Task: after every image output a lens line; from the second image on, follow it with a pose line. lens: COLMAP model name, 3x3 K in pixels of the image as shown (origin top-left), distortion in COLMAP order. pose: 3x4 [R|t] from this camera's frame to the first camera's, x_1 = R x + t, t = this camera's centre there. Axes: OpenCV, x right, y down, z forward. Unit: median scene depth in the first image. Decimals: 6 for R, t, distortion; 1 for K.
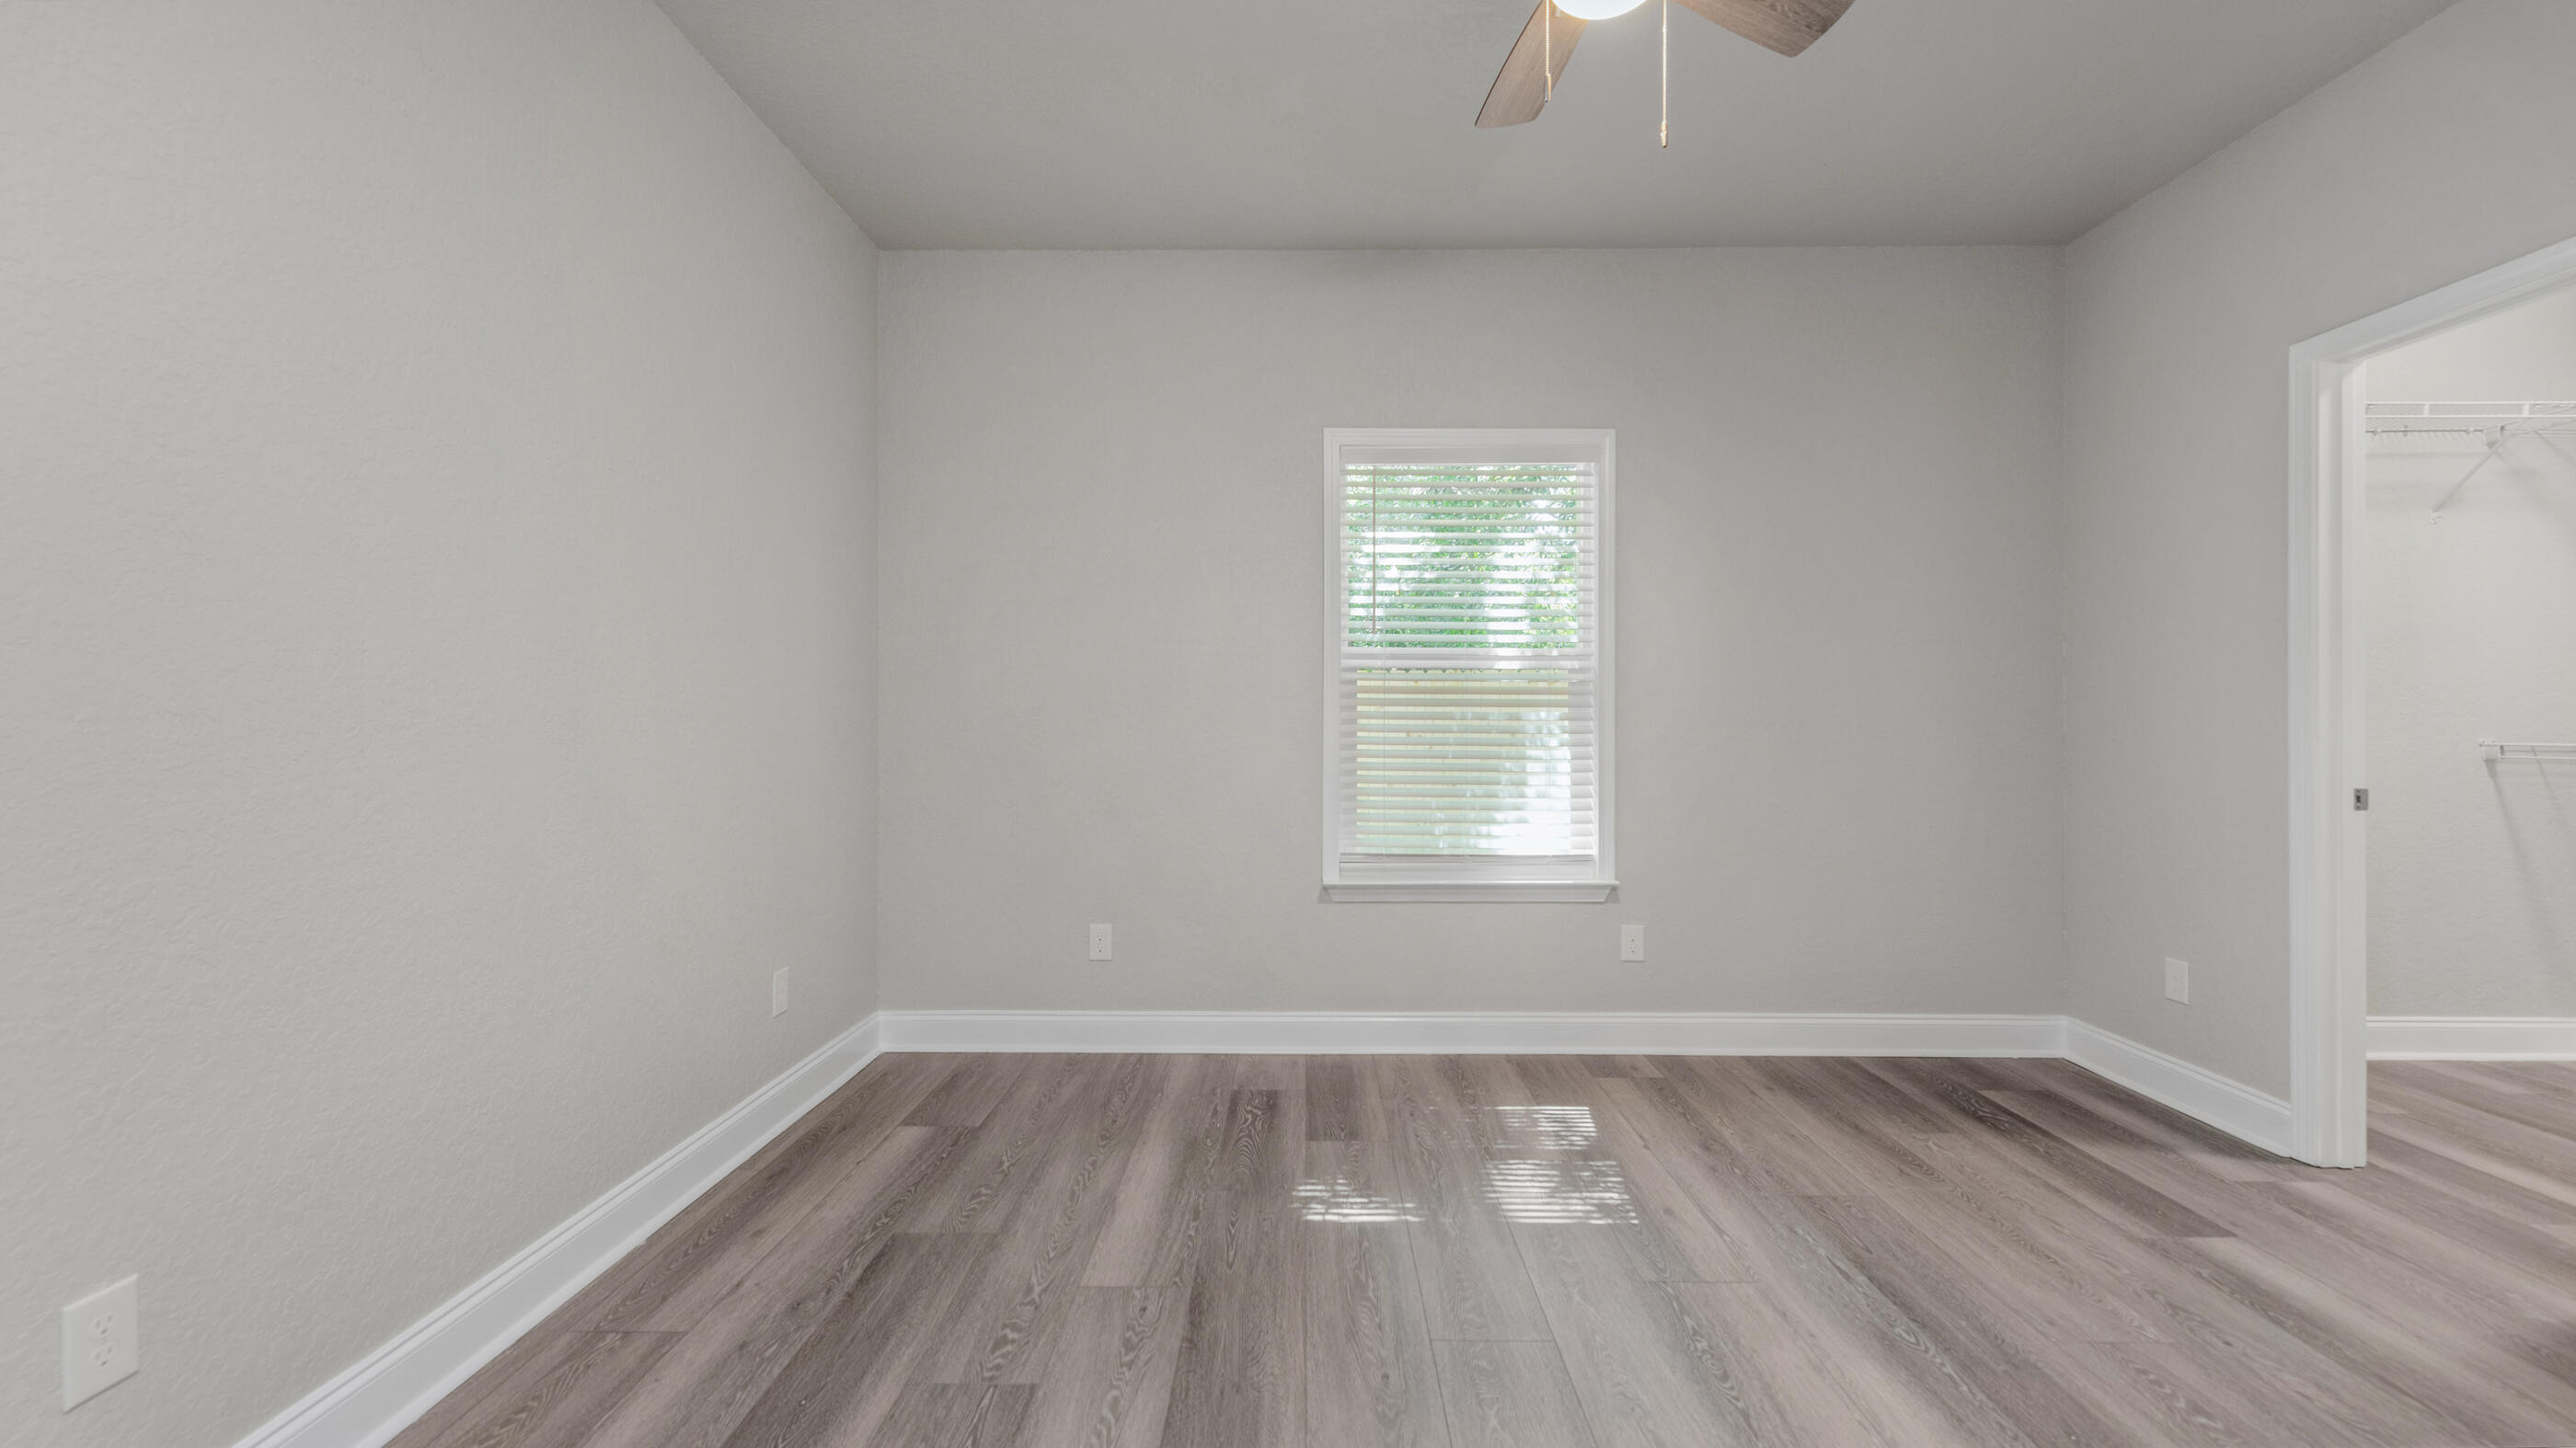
lens RADIAL K [[1027.4, 0, 1274.2], [0, 1027.4, 737.9], [0, 0, 1]] dist [0.020946, -0.000220]
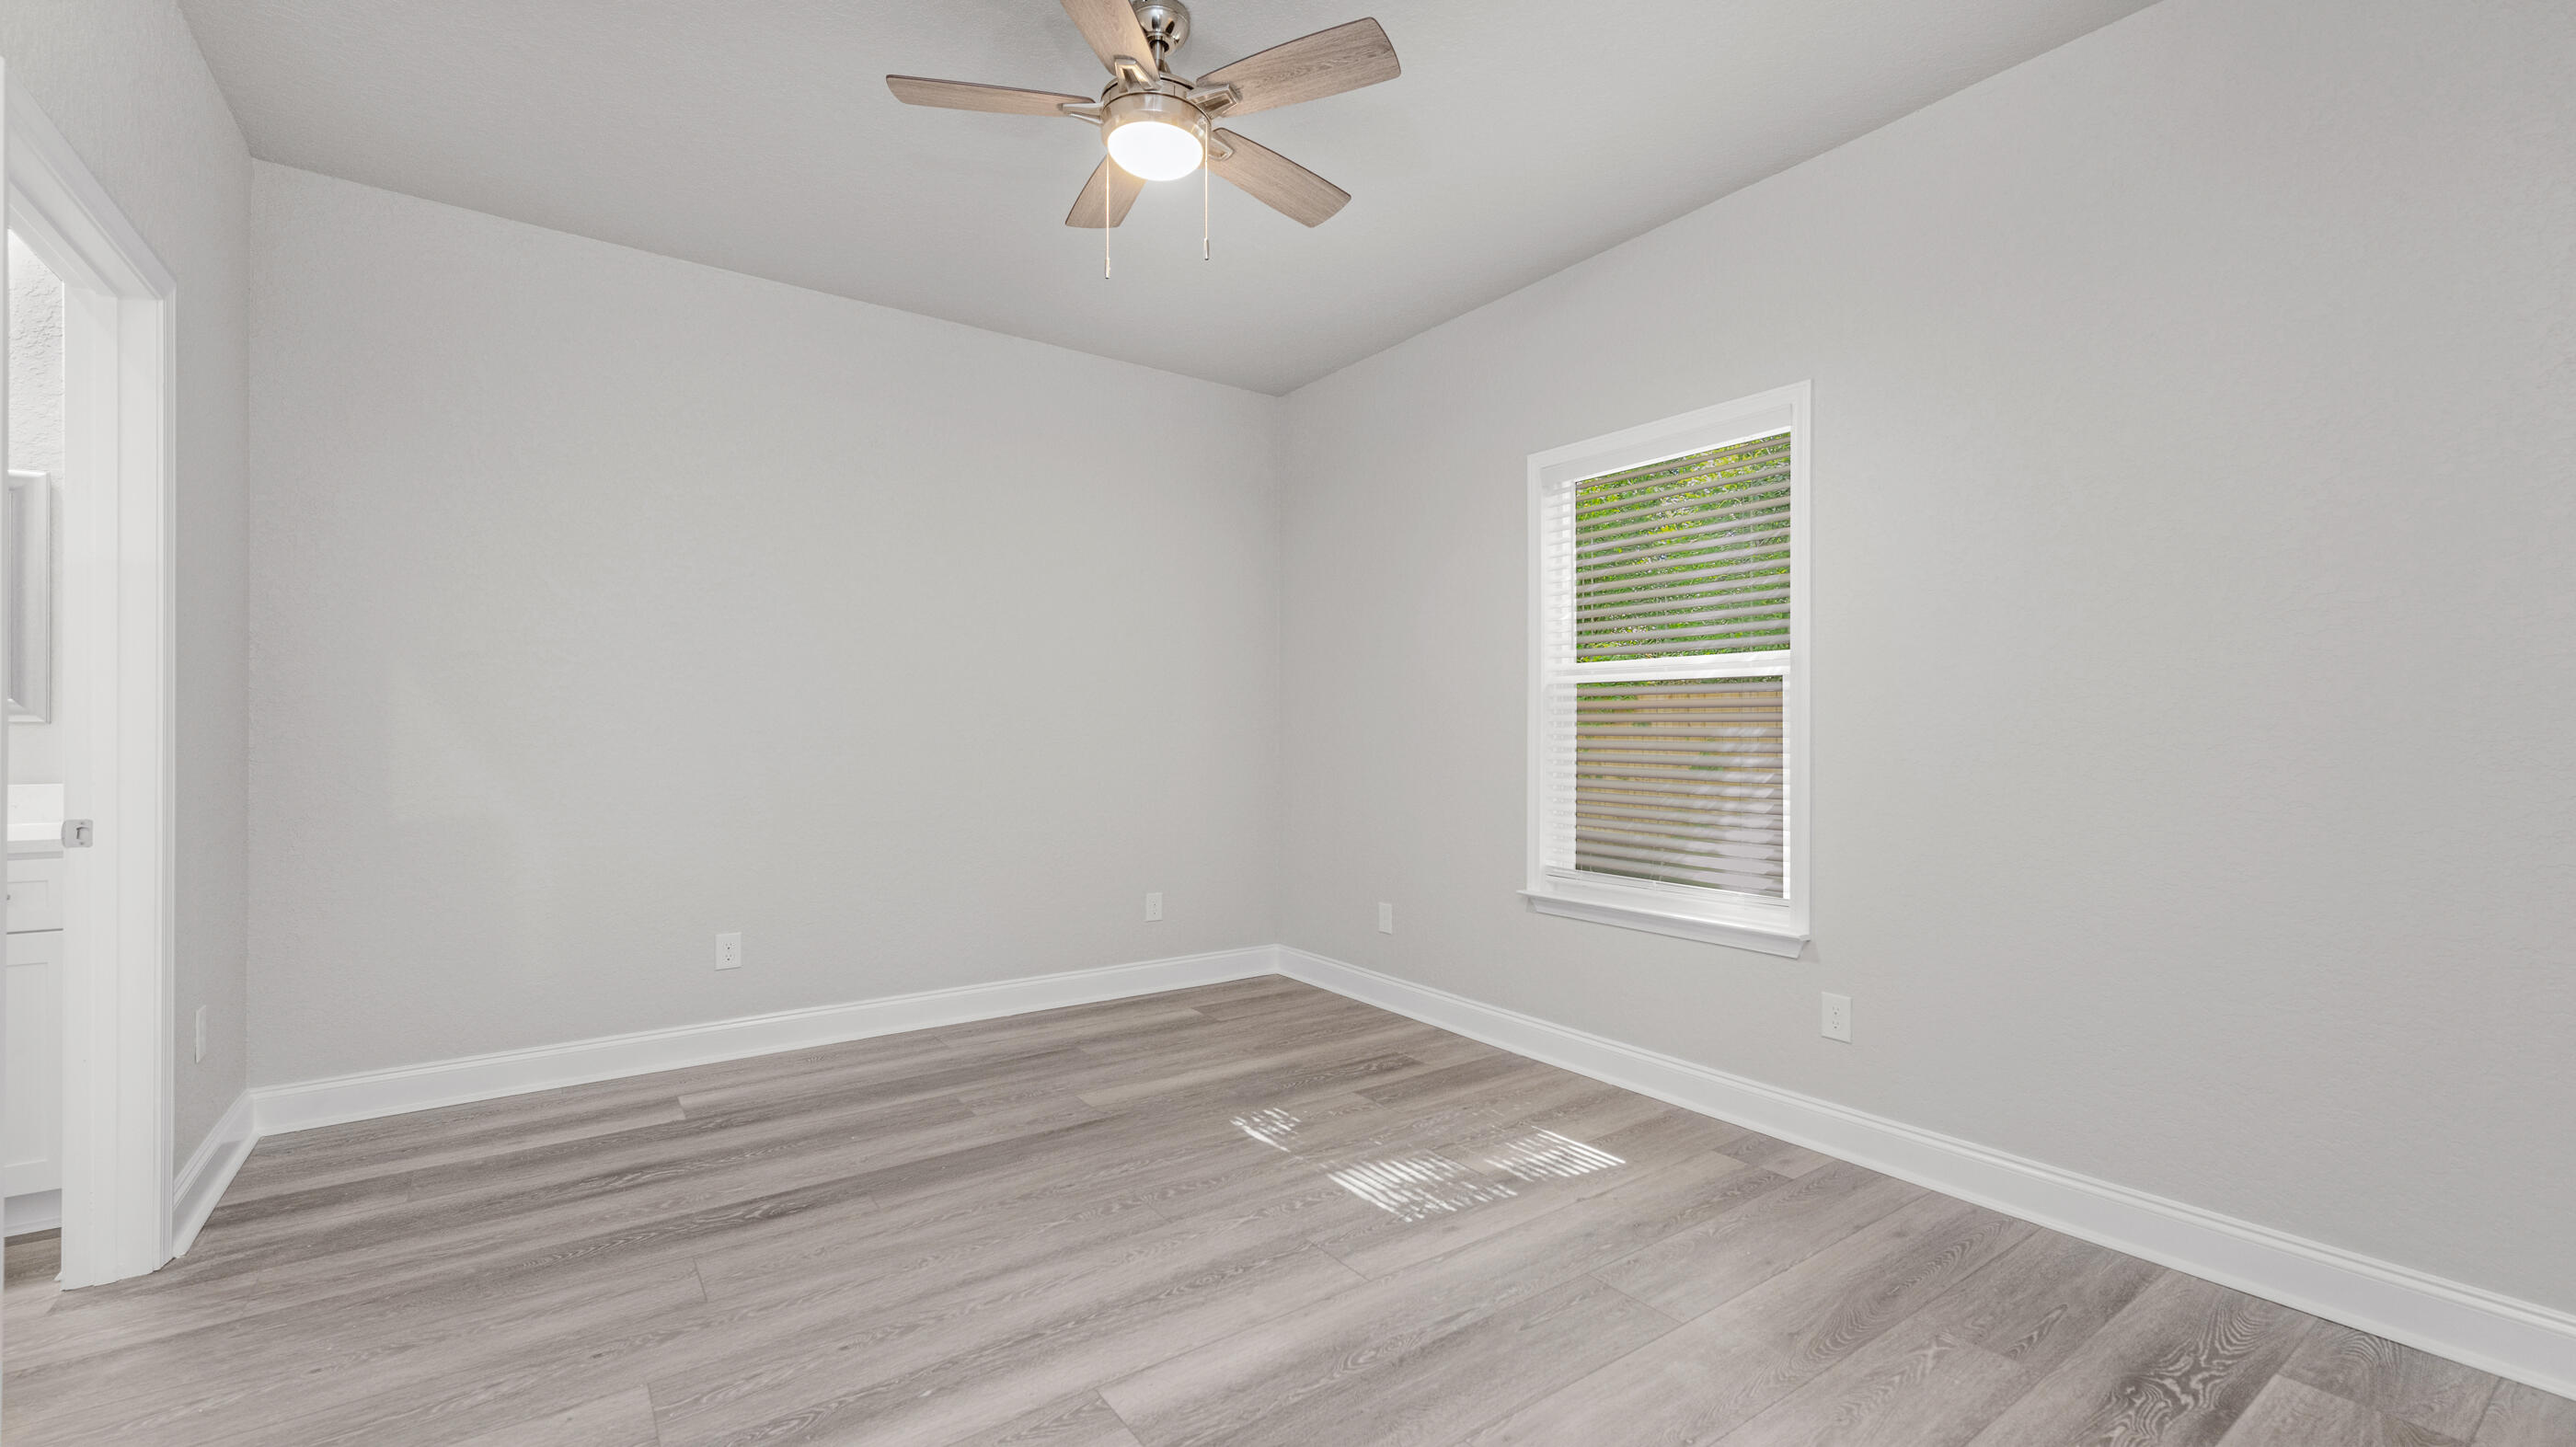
lens RADIAL K [[1022.9, 0, 1310.3], [0, 1022.9, 729.4], [0, 0, 1]] dist [0.002985, -0.000531]
pose [[0.602636, -0.002671, -0.798012, 0.891195], [-0.014766, 0.999786, -0.014497, -0.004731], [0.797879, 0.020520, 0.602468, 0.238530]]
